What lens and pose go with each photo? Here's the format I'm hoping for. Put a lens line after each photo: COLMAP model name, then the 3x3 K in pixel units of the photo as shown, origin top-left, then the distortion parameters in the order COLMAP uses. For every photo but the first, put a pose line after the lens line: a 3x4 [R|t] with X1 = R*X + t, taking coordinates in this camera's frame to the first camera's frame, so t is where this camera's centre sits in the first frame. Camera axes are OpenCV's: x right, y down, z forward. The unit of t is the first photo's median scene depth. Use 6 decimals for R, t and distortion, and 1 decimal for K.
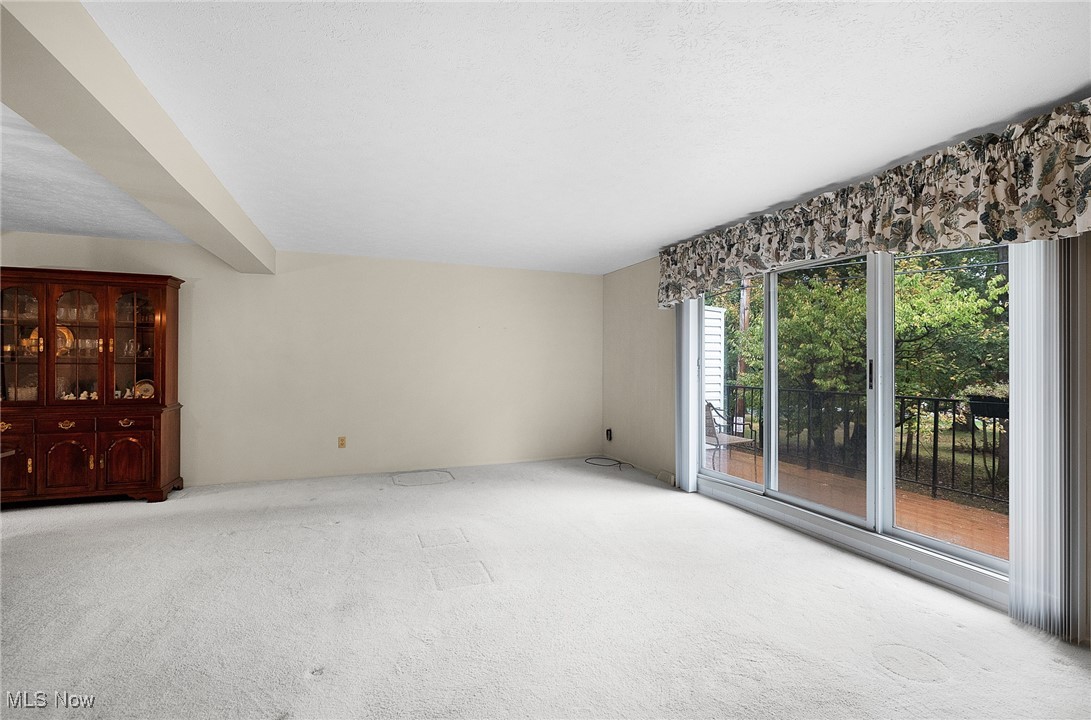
lens RADIAL K [[494.8, 0, 545.6], [0, 494.8, 359.7], [0, 0, 1]] dist [-0.012077, 0.001158]
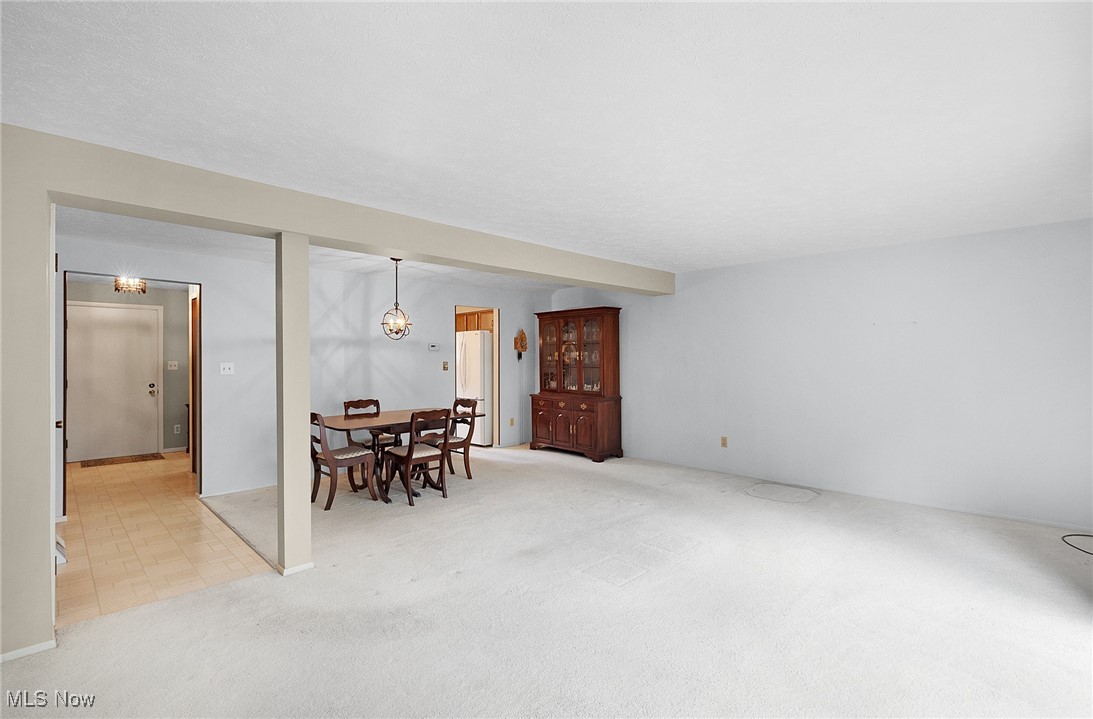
lens RADIAL K [[474.3, 0, 546.3], [0, 474.3, 359.8], [0, 0, 1]] dist [-0.000925, -0.000522]
pose [[0.417766, -0.008630, -0.908514, 0.427265], [0.009700, 0.999940, -0.005037, -0.009993], [0.908503, -0.006709, 0.417825, 0.269634]]
